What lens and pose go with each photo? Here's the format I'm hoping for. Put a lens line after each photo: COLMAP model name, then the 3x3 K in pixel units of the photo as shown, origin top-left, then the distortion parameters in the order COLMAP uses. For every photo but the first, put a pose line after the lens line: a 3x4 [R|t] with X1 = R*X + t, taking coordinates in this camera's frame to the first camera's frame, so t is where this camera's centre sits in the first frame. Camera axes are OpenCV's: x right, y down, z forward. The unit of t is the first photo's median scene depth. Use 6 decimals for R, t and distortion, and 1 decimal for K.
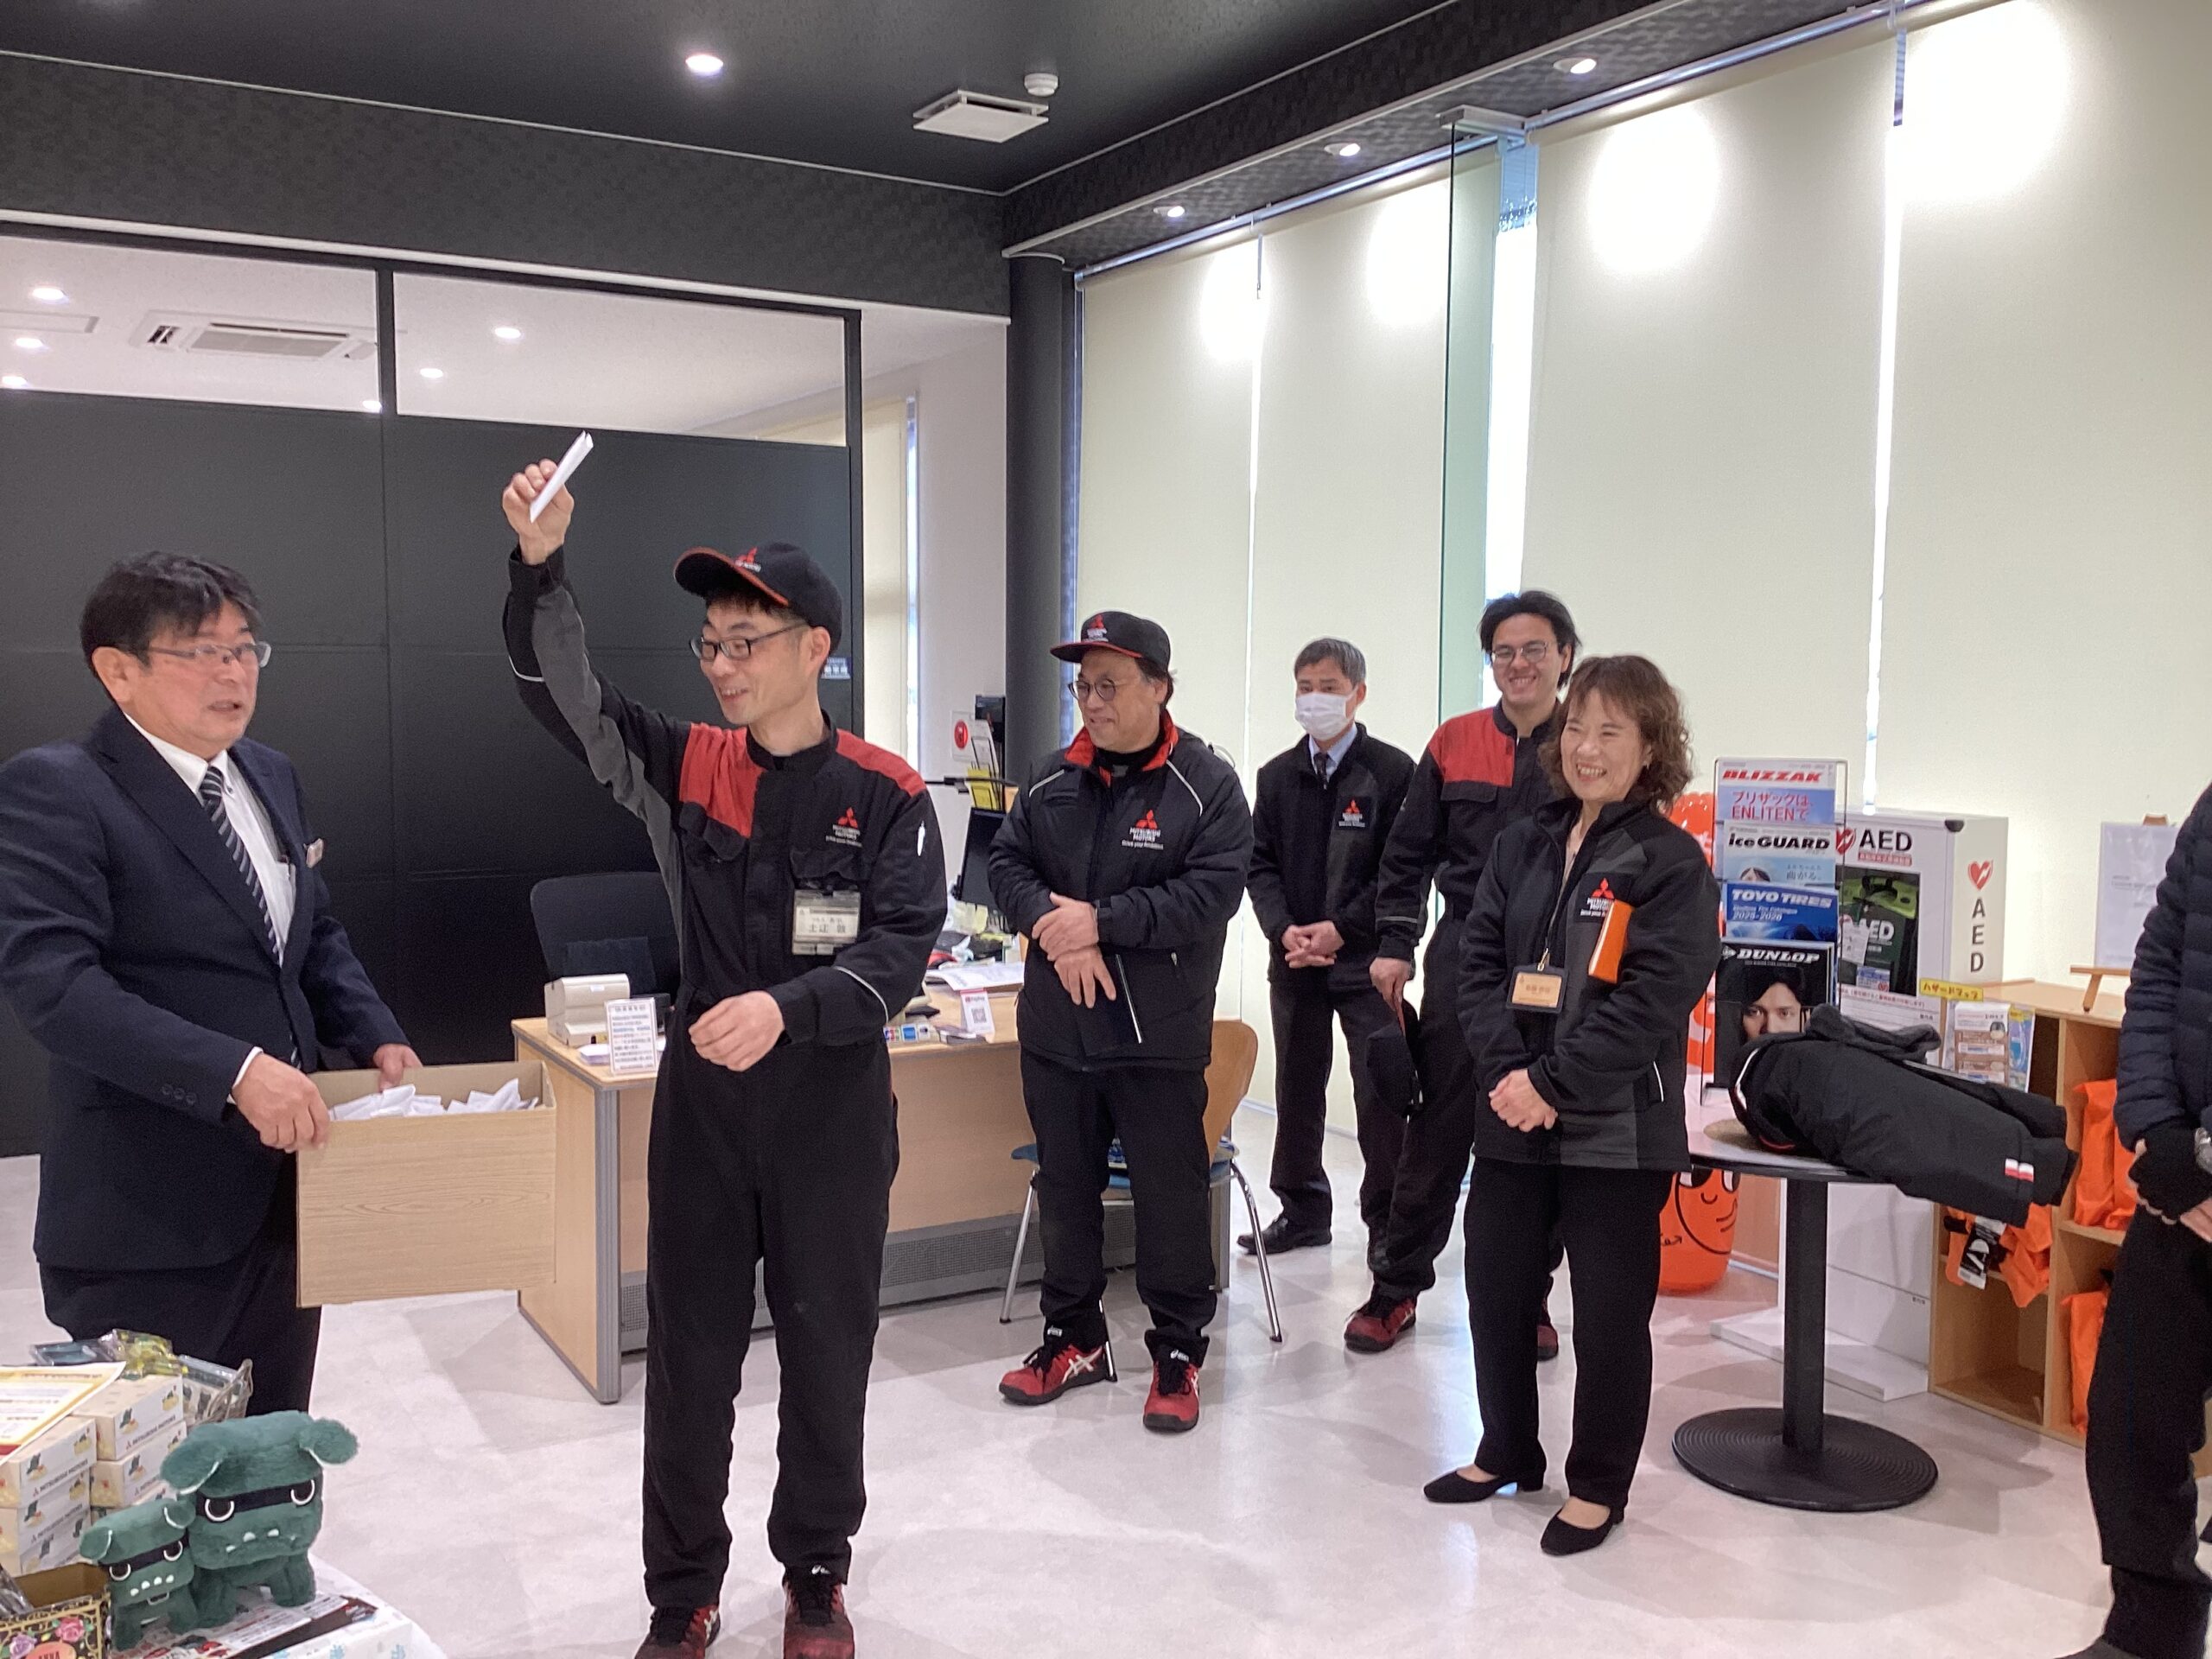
lens RADIAL K [[1998.4, 0, 1094.5], [0, 1998.4, 819.8], [0, 0, 1]] dist [0.095343, -0.151938]
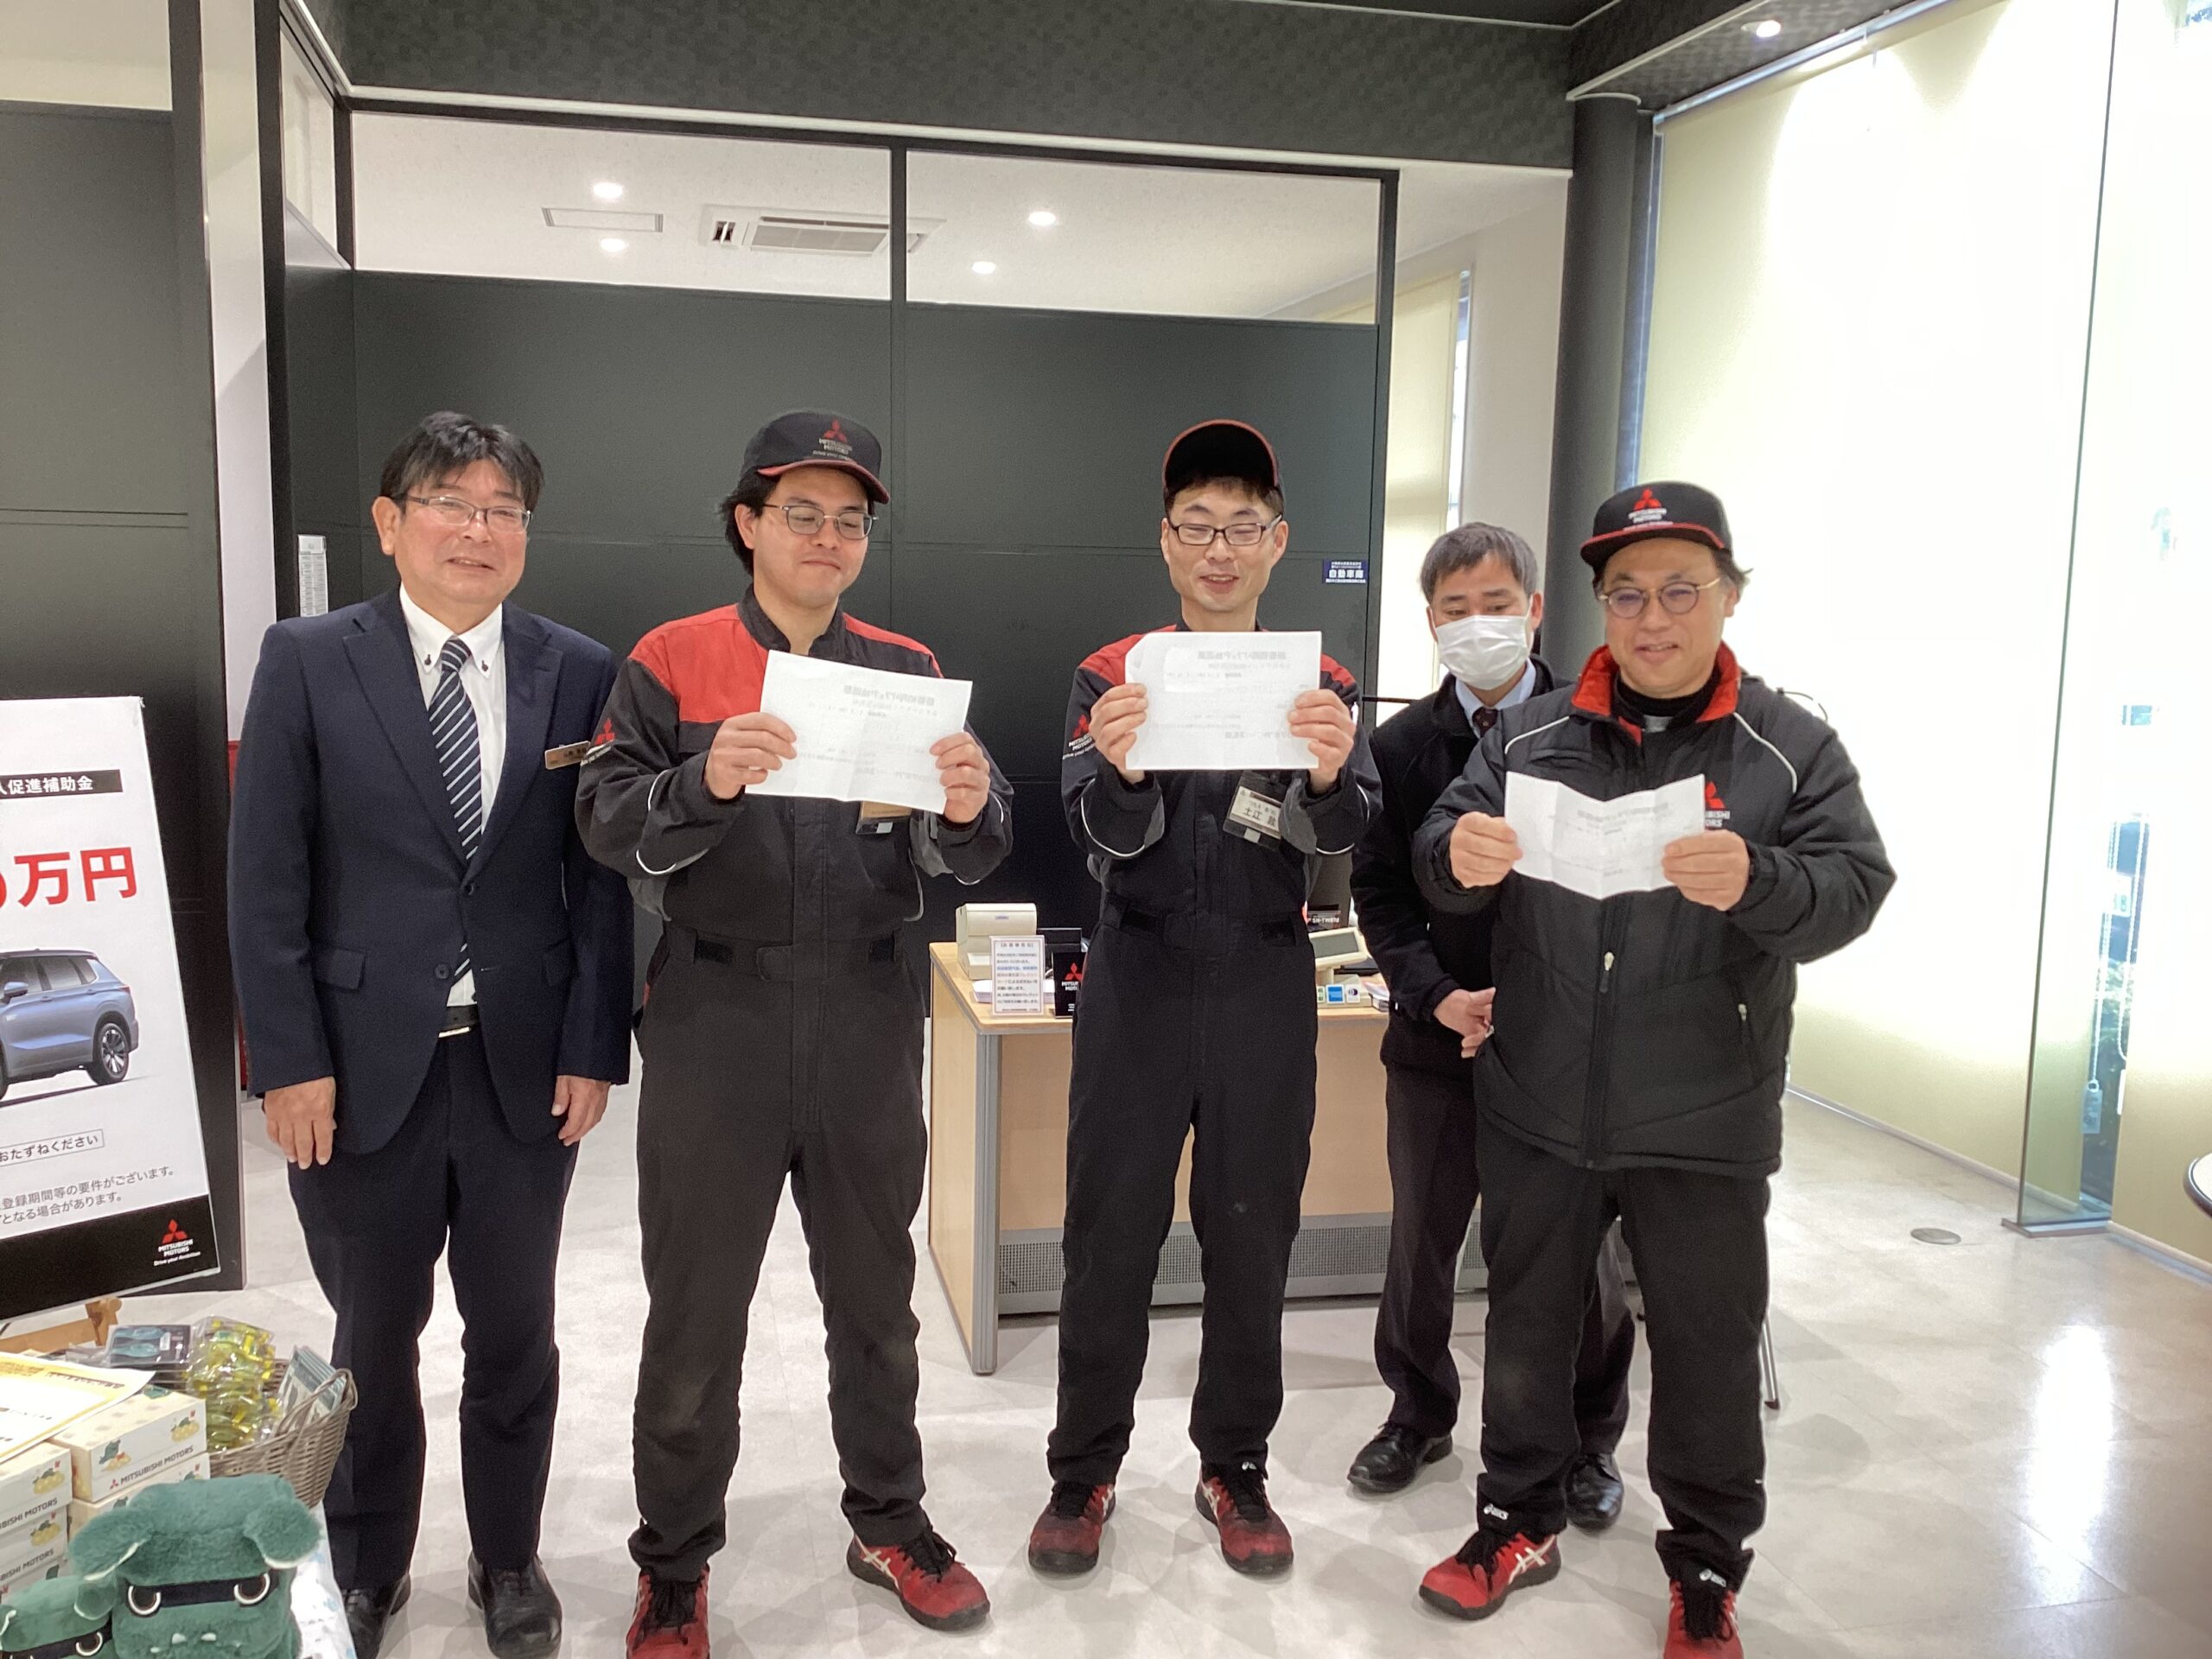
lens RADIAL K [[1998.4, 0, 1094.5], [0, 1998.4, 819.8], [0, 0, 1]] dist [0.095343, -0.151938]
pose [[0.953779, 0.052346, -0.295916, 0.069933], [-0.038593, 0.997894, 0.052132, -0.010835], [0.298021, -0.038302, 0.953790, 0.173975]]
